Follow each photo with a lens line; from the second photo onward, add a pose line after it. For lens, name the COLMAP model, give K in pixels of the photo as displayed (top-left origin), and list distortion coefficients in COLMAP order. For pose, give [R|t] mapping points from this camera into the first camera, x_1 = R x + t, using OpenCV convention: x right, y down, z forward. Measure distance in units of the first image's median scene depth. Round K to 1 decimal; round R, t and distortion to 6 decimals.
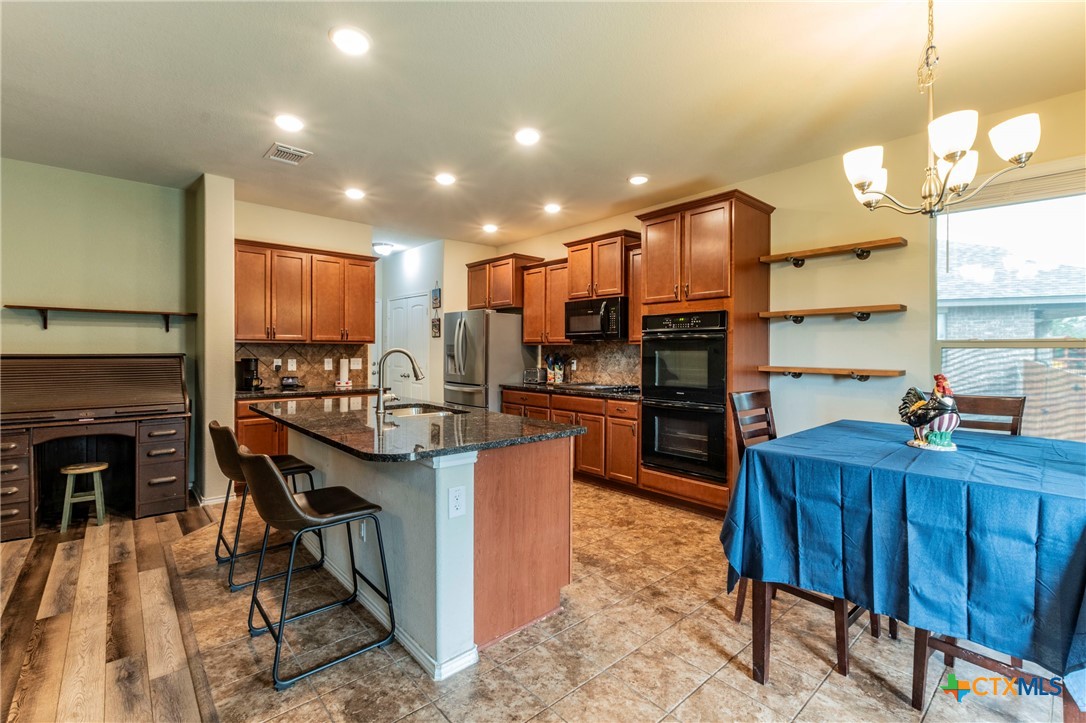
lens RADIAL K [[478.6, 0, 532.7], [0, 478.6, 352.9], [0, 0, 1]] dist [0.005396, -0.002678]
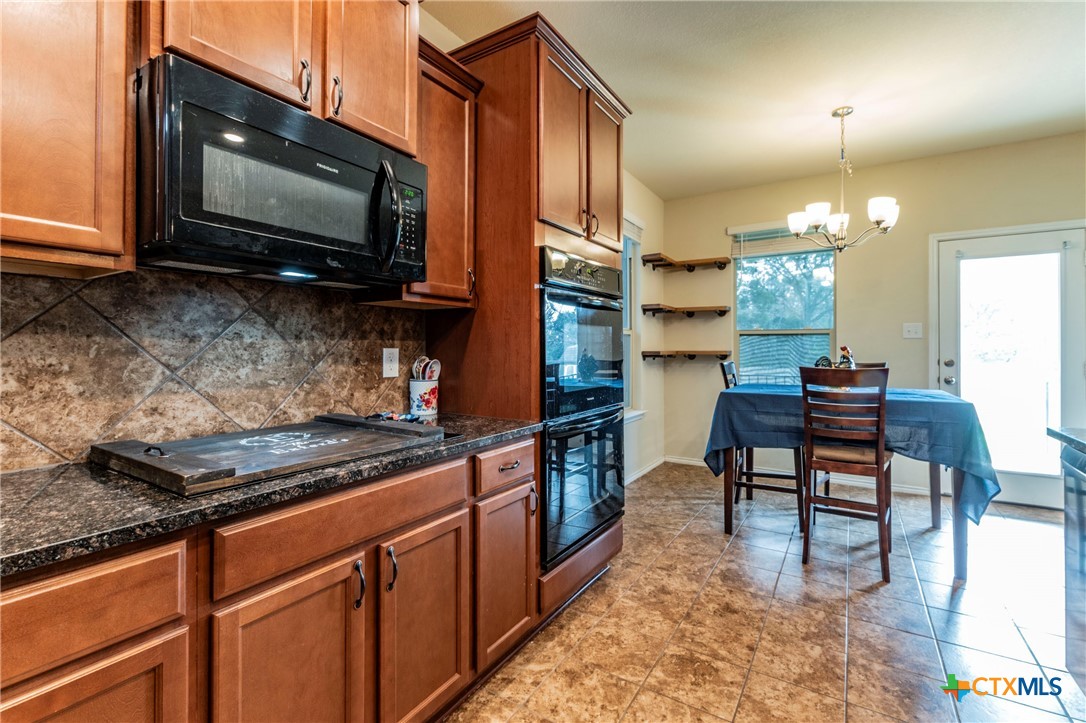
lens RADIAL K [[478.6, 0, 546.4], [0, 478.6, 344.2], [0, 0, 1]] dist [0.005396, -0.002678]
pose [[-0.283164, 0.002759, 0.959068, -0.233335], [0.001251, 0.999996, -0.002508, 0.021473], [-0.959071, 0.000490, -0.283166, 1.239371]]
